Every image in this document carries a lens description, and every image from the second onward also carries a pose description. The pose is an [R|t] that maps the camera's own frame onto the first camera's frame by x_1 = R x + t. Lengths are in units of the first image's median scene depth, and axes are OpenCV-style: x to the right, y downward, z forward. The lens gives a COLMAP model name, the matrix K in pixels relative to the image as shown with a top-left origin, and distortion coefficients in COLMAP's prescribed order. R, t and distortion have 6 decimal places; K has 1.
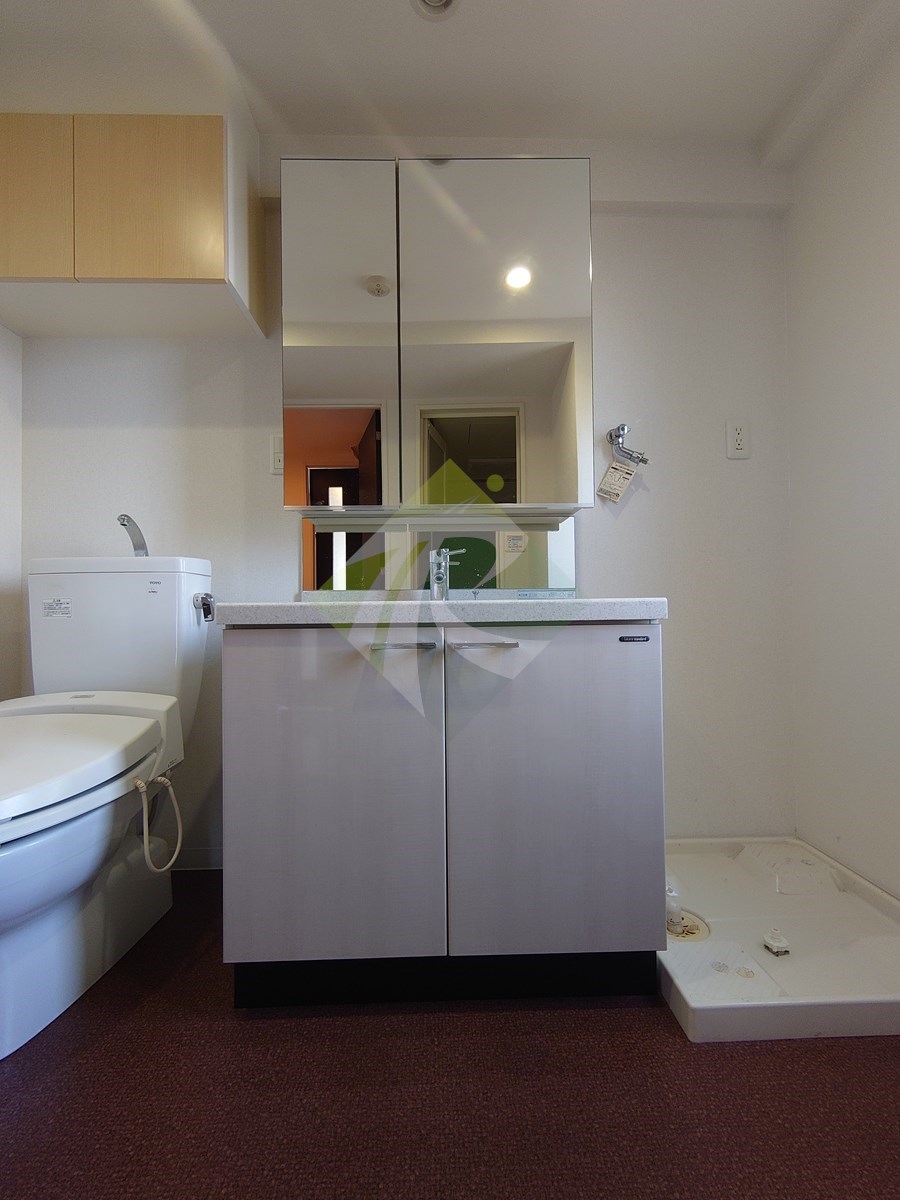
lens RADIAL K [[518.7, 0, 445.6], [0, 518.7, 600.3], [0, 0, 1]] dist [0.000324, 0.000592]
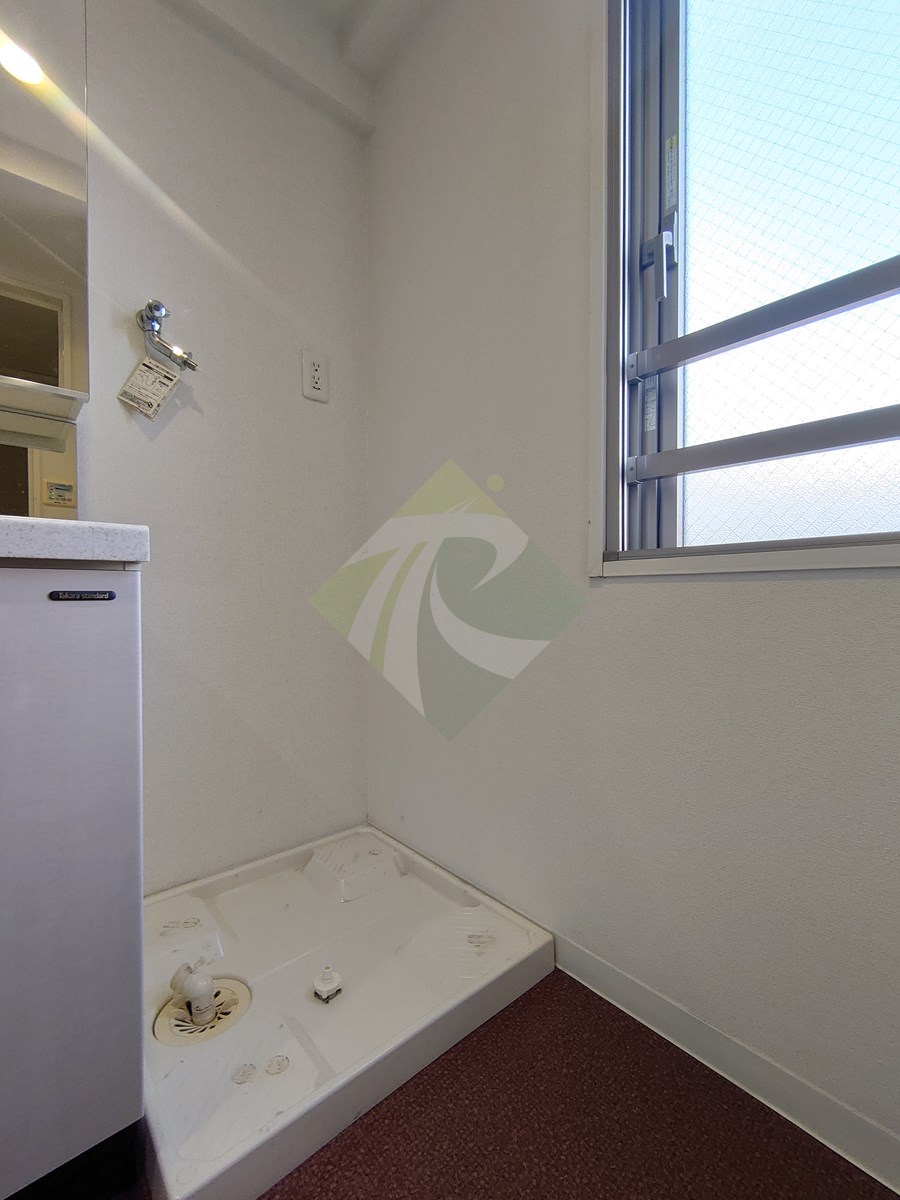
lens RADIAL K [[518.7, 0, 445.6], [0, 518.7, 600.3], [0, 0, 1]] dist [0.000324, 0.000592]
pose [[0.772582, 0.005784, 0.634889, 0.224477], [-0.018199, 0.999749, 0.013038, 0.047374], [-0.634654, -0.021627, 0.772494, 0.236396]]
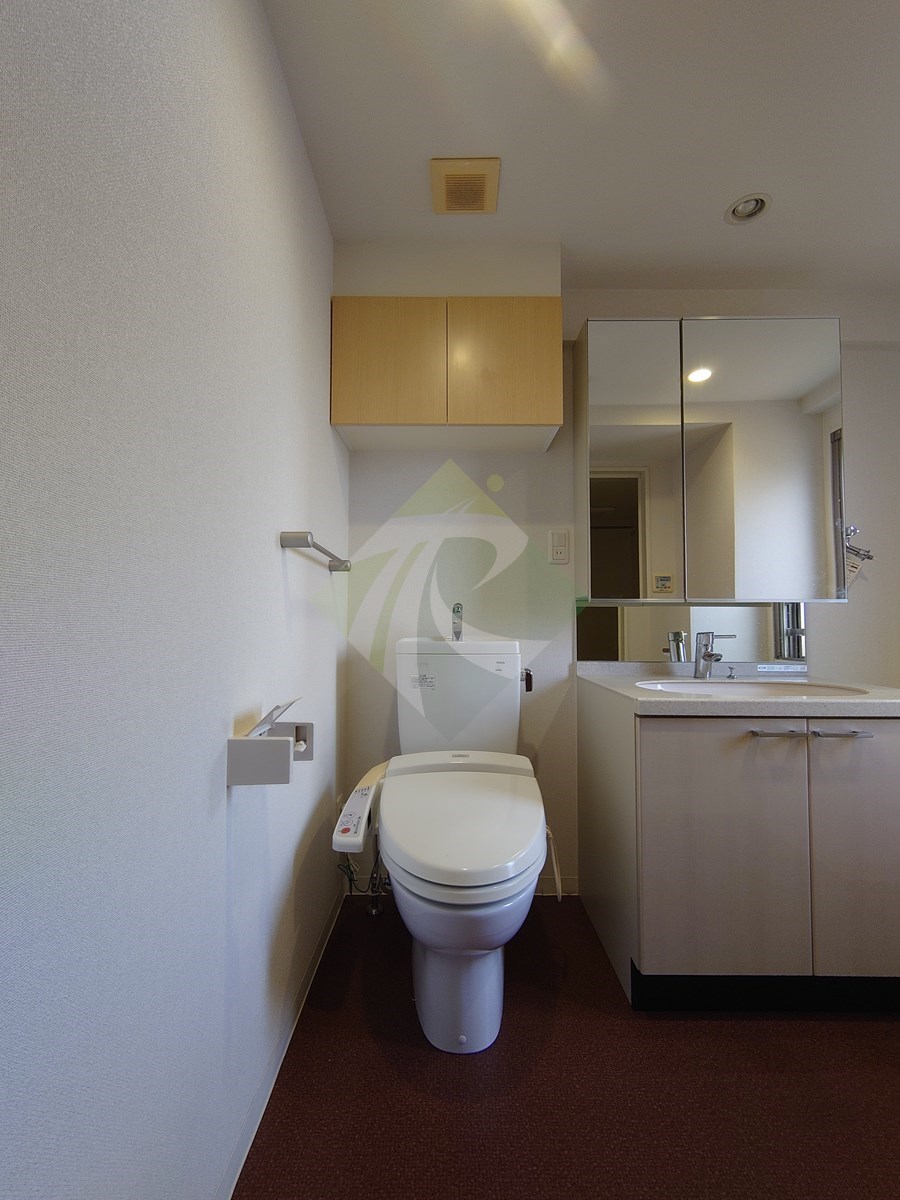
lens RADIAL K [[510.8, 0, 449.1], [0, 510.8, 603.5], [0, 0, 1]] dist [-0.001787, -0.000357]
pose [[0.999336, 0.014534, -0.033401, -0.603516], [-0.015289, 0.999631, -0.022442, -0.136719], [0.033062, 0.022938, 0.999190, -0.219705]]
